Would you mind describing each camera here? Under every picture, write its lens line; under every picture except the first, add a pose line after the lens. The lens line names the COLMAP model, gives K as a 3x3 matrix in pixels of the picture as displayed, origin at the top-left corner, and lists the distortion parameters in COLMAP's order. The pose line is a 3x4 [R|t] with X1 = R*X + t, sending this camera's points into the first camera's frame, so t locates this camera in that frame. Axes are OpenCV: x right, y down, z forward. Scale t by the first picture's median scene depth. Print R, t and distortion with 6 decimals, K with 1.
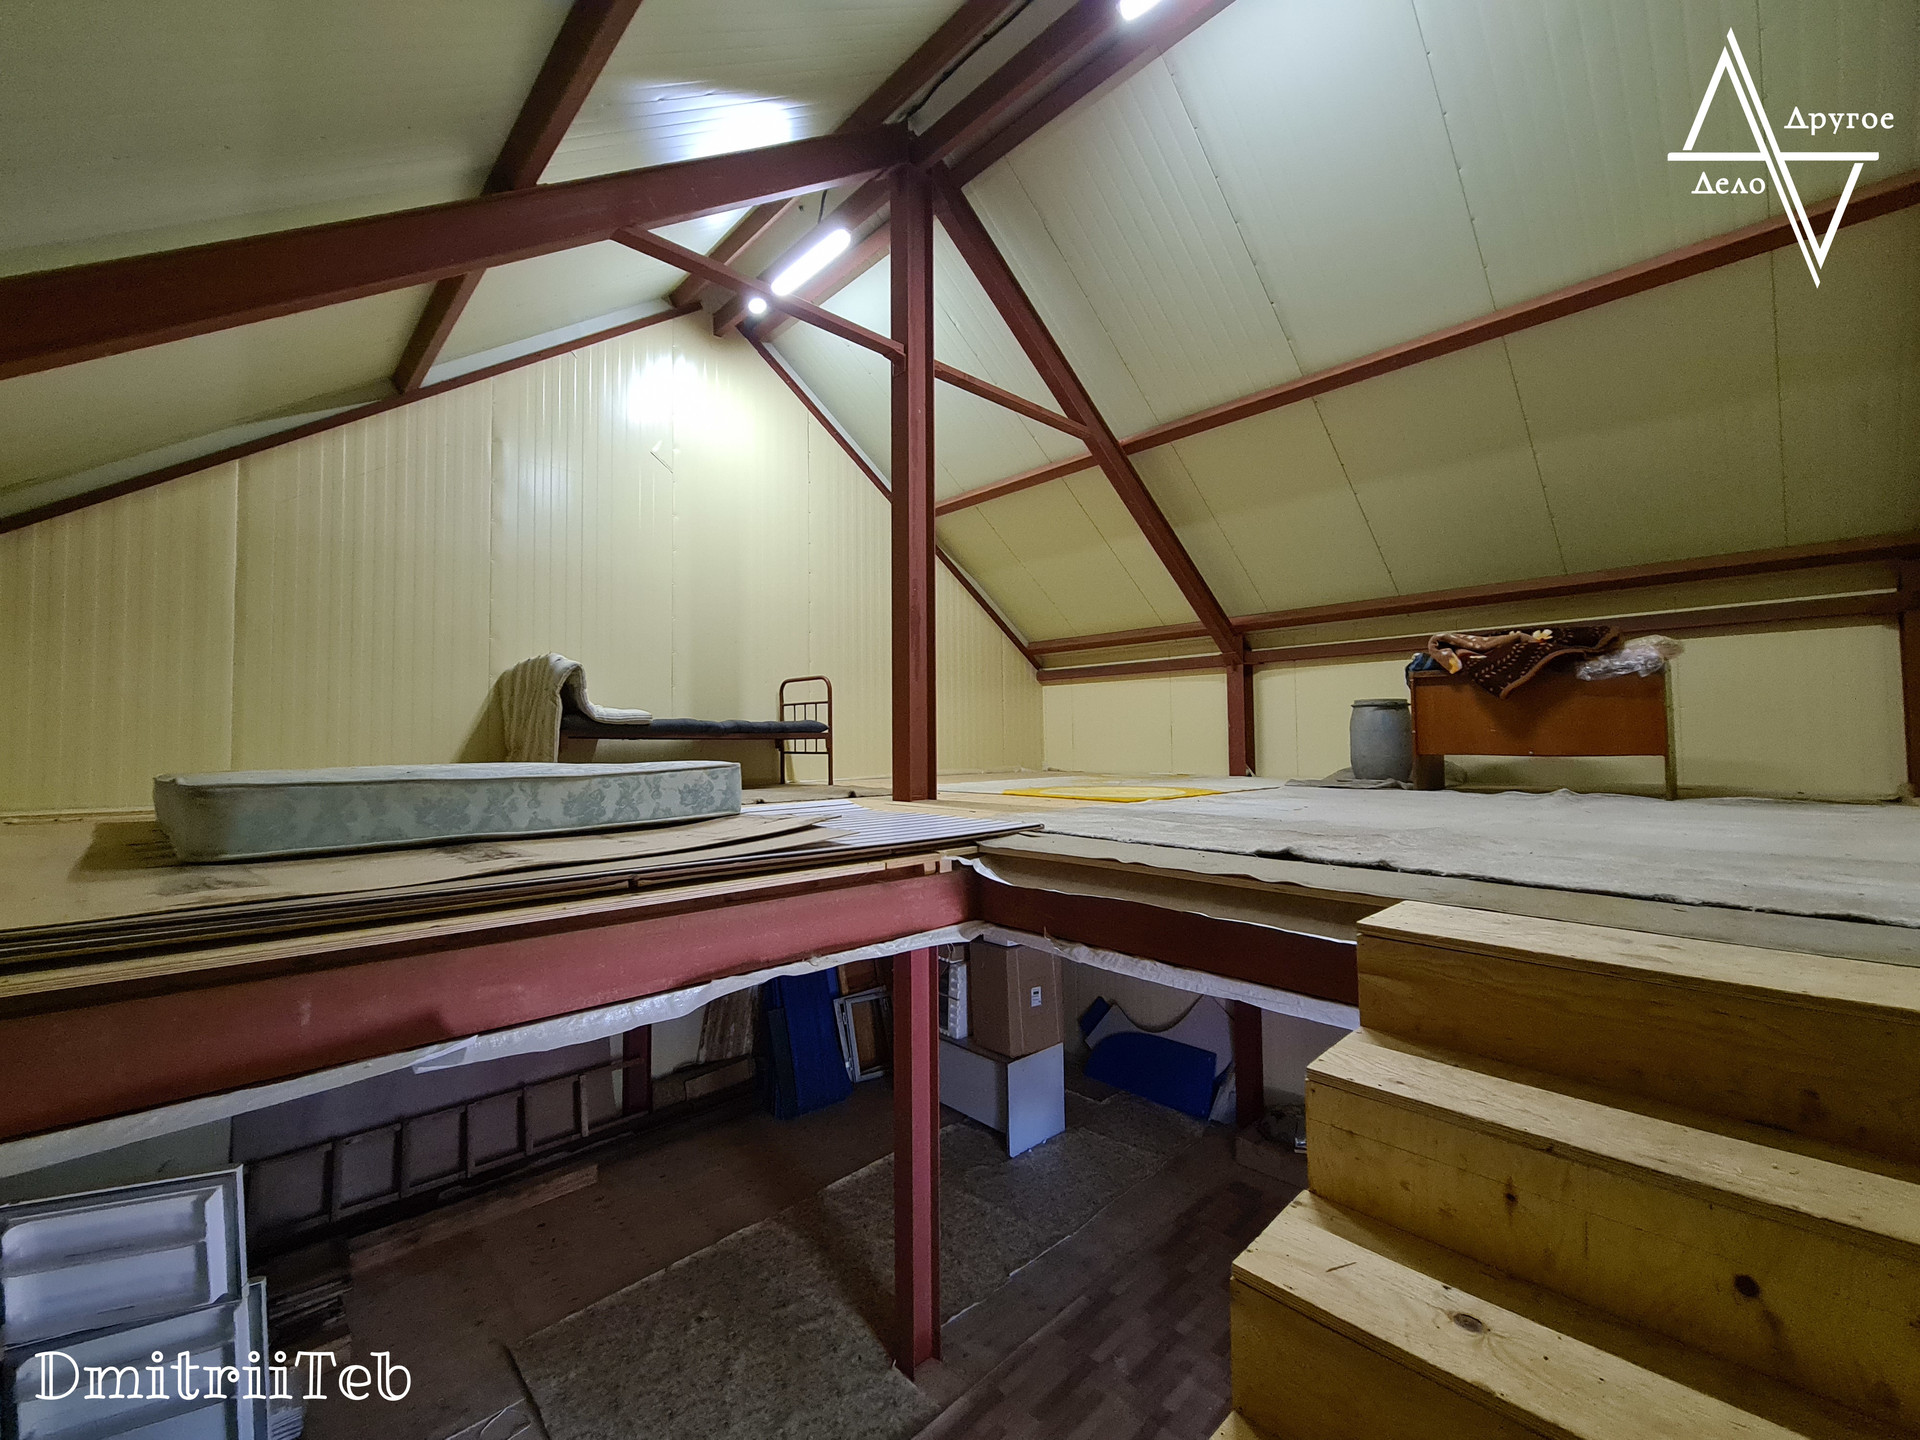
lens RADIAL K [[783.7, 0, 954.8], [0, 783.7, 714.7], [0, 0, 1]] dist [0.005693, -0.004047]
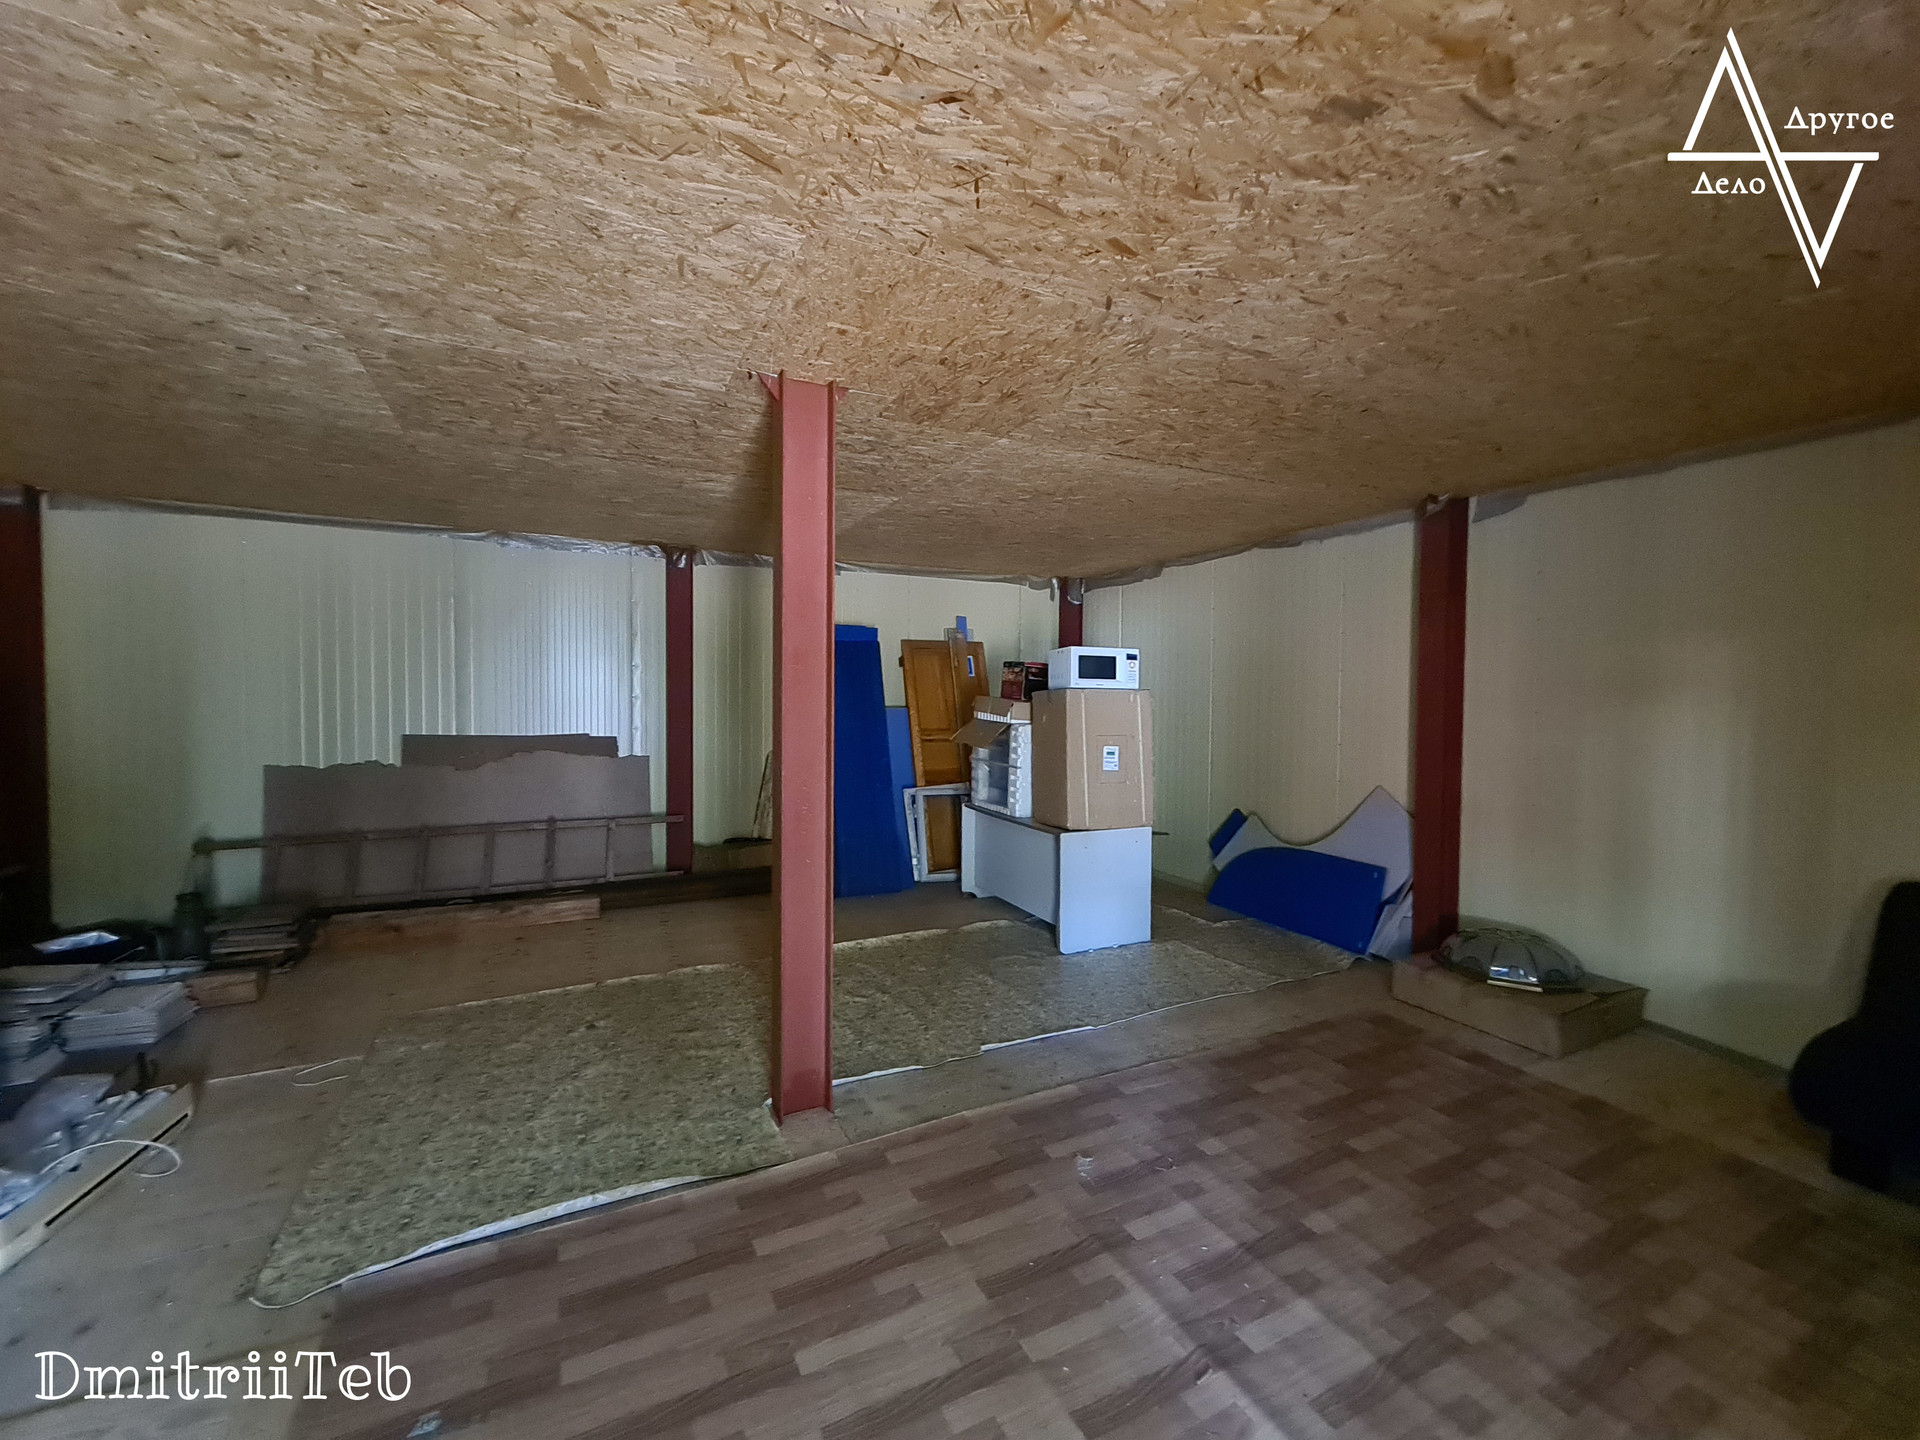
lens RADIAL K [[783.7, 0, 954.8], [0, 783.7, 714.7], [0, 0, 1]] dist [0.005693, -0.004047]
pose [[0.953245, 0.026011, -0.301078, 0.184300], [-0.006136, 0.997750, 0.066770, 0.267163], [0.302137, -0.061801, 0.951259, 0.246146]]
